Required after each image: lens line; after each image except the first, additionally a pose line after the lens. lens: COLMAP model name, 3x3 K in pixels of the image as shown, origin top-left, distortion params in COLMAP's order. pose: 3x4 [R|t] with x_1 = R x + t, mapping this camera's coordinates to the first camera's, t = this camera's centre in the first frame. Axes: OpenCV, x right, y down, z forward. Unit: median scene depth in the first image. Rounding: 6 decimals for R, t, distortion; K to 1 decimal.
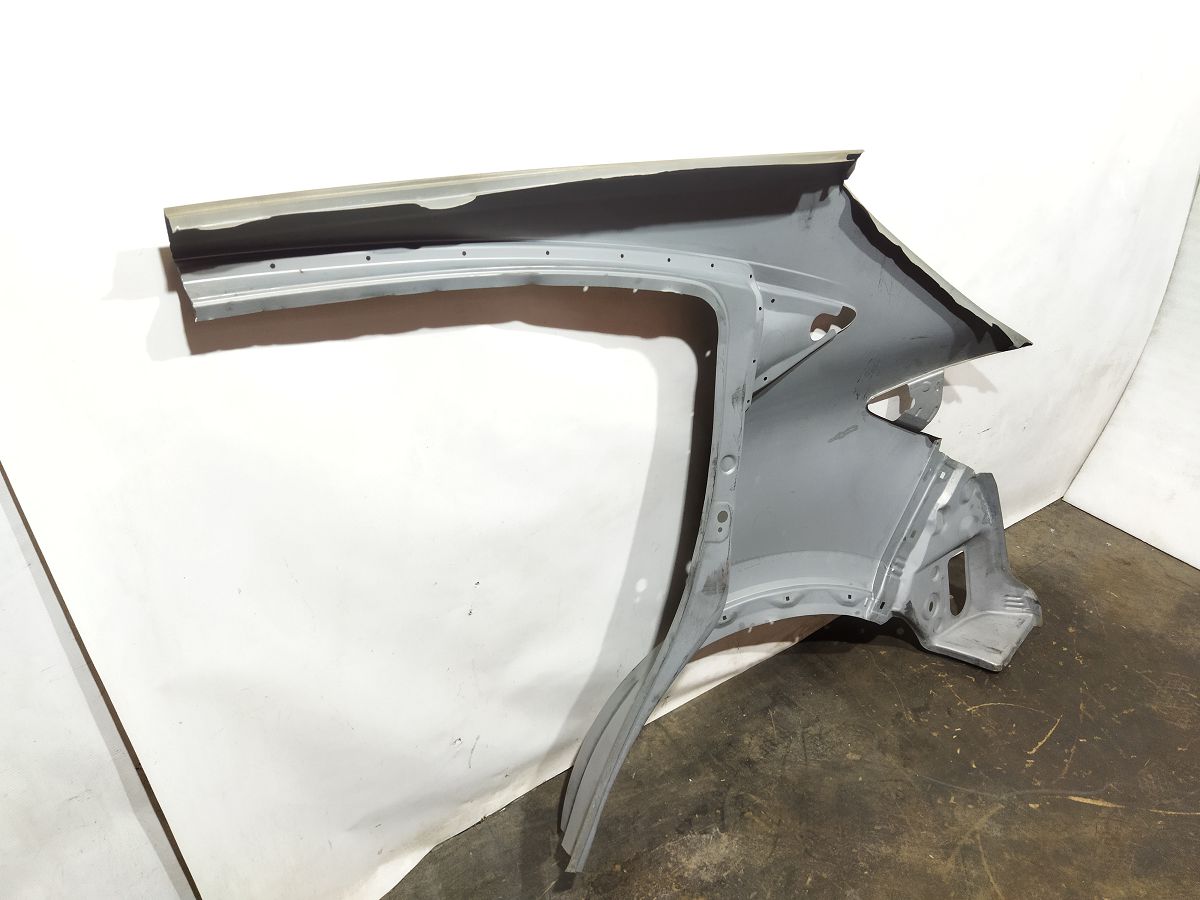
lens RADIAL K [[900.9, 0, 601.6], [0, 900.9, 438.7], [0, 0, 1]] dist [0.062739, -0.099944]
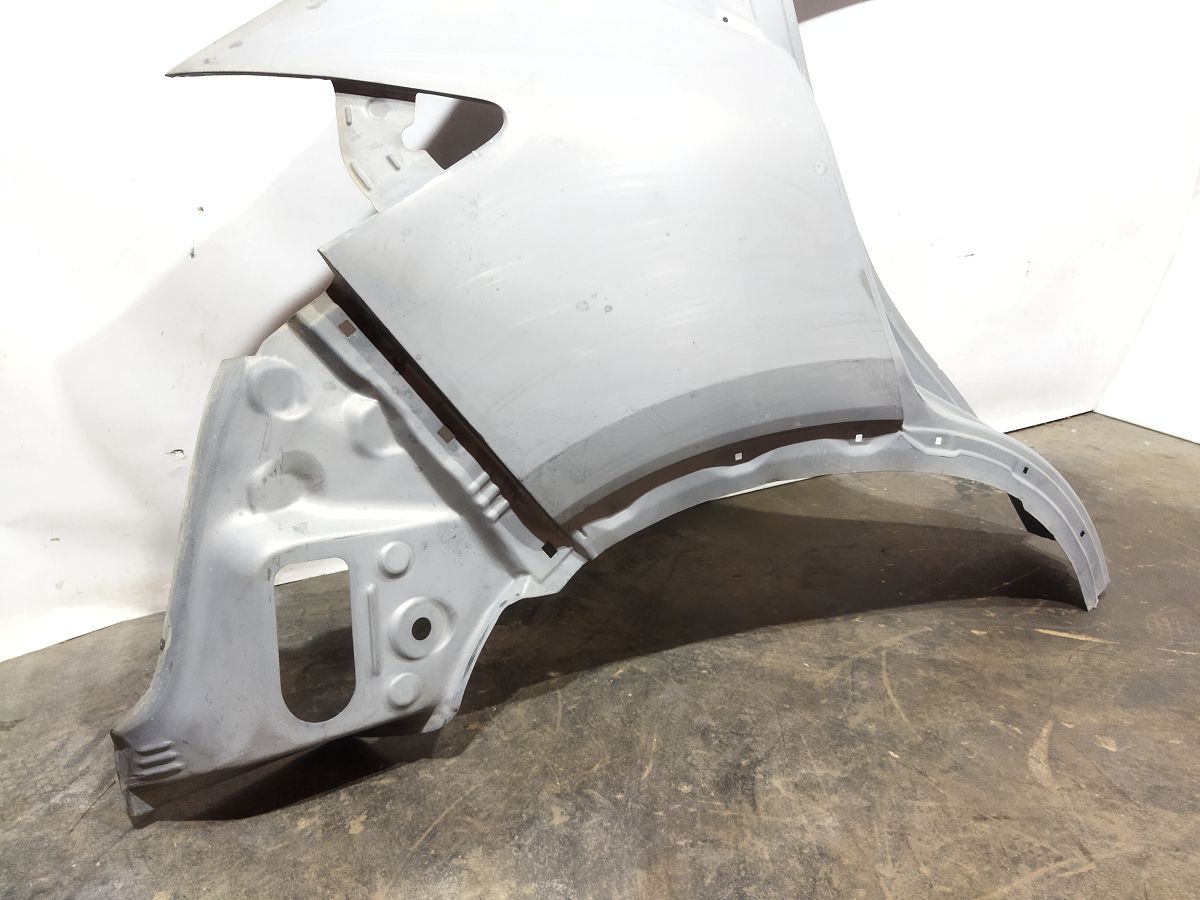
lens RADIAL K [[900.9, 0, 596.8], [0, 900.9, 447.4], [0, 0, 1]] dist [0.062739, -0.099944]
pose [[0.989963, 0.055056, -0.130165, 0.275353], [-0.079197, 0.978918, -0.188274, 0.423571], [0.117055, 0.196693, 0.973453, 0.275266]]
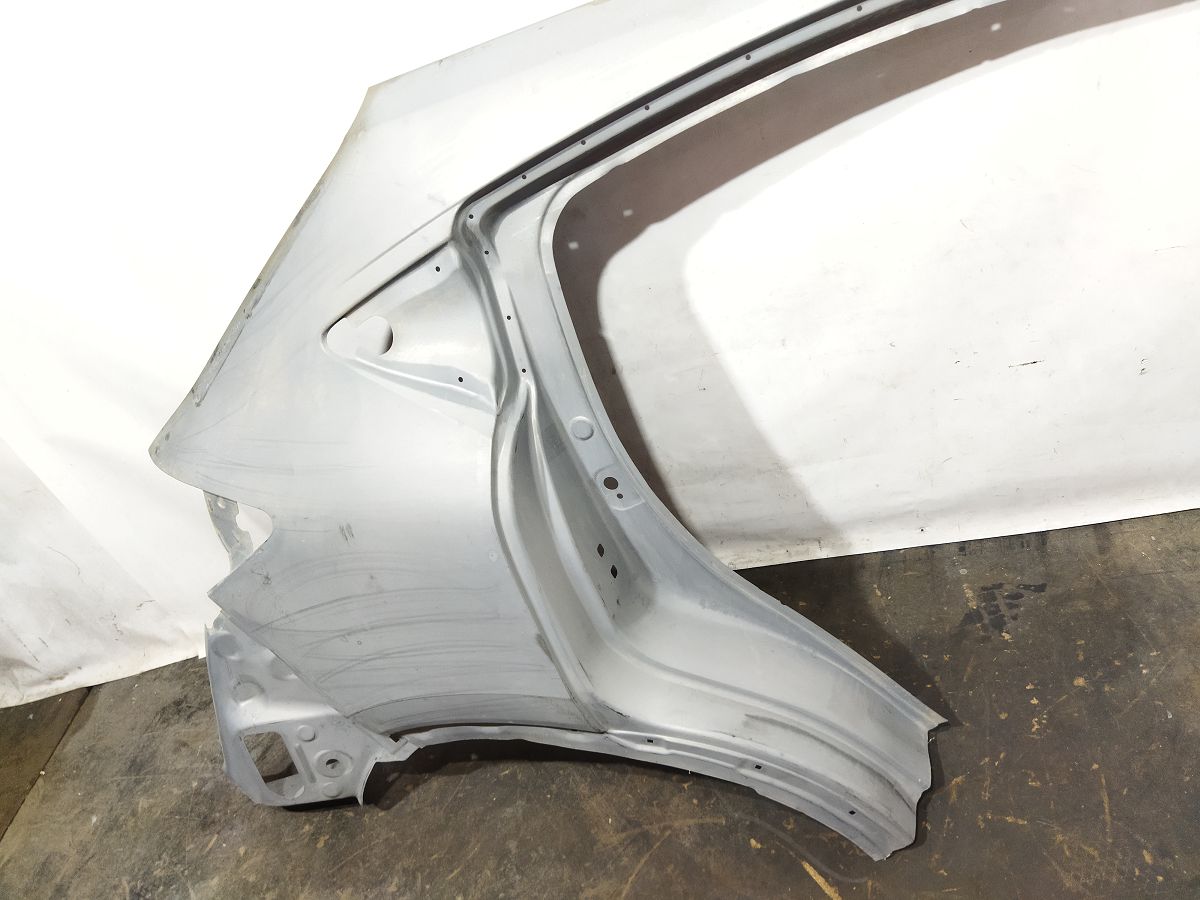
lens RADIAL K [[900.9, 0, 602.8], [0, 900.9, 441.3], [0, 0, 1]] dist [0.062739, -0.099944]
pose [[0.711248, 0.265345, -0.650936, 0.815686], [-0.050971, 0.943049, 0.328727, -0.188613], [0.701091, -0.200628, 0.684266, 0.433512]]
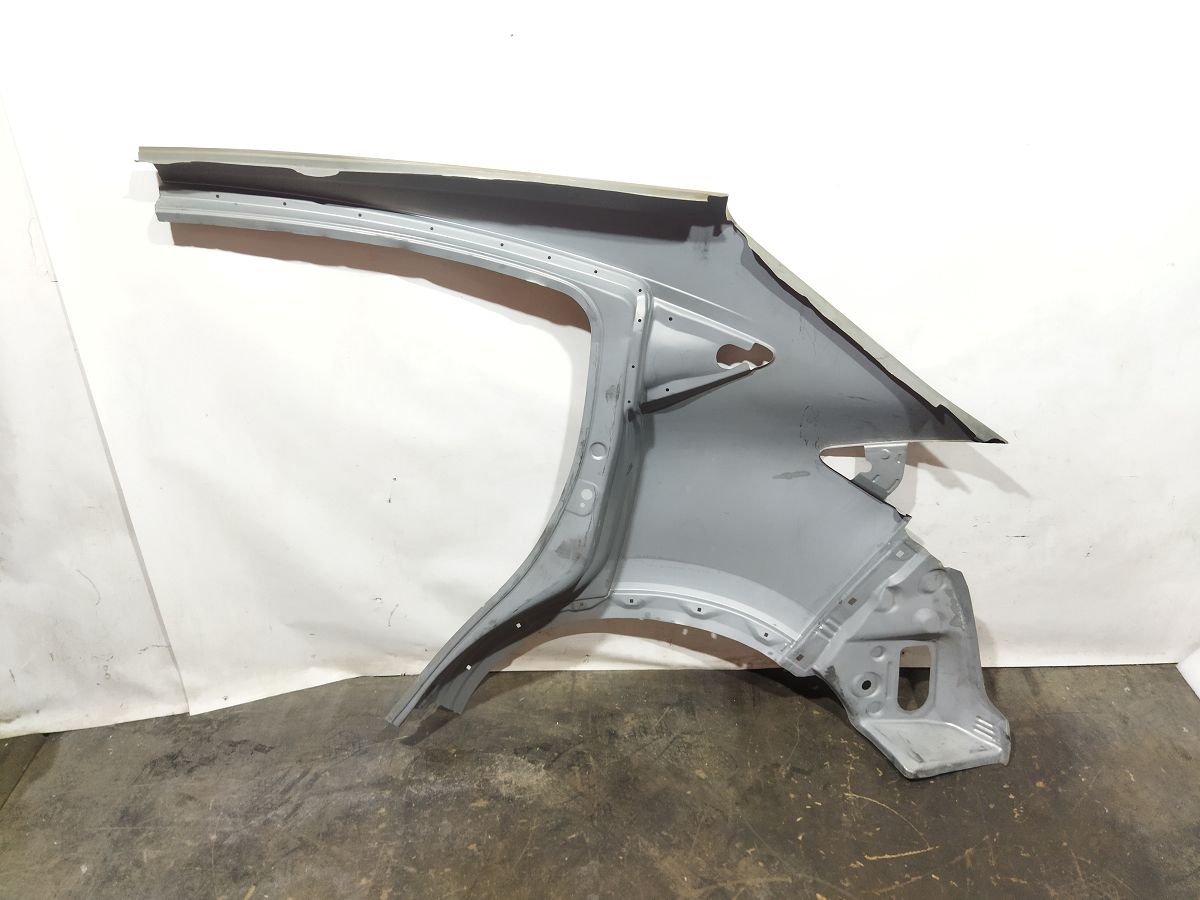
lens RADIAL K [[900.9, 0, 597.7], [0, 900.9, 438.2], [0, 0, 1]] dist [0.062739, -0.099944]
pose [[0.832537, 0.287828, -0.473325, 0.600383], [-0.287480, 0.954847, 0.074989, -0.063429], [0.473536, 0.073641, 0.877690, 0.011136]]
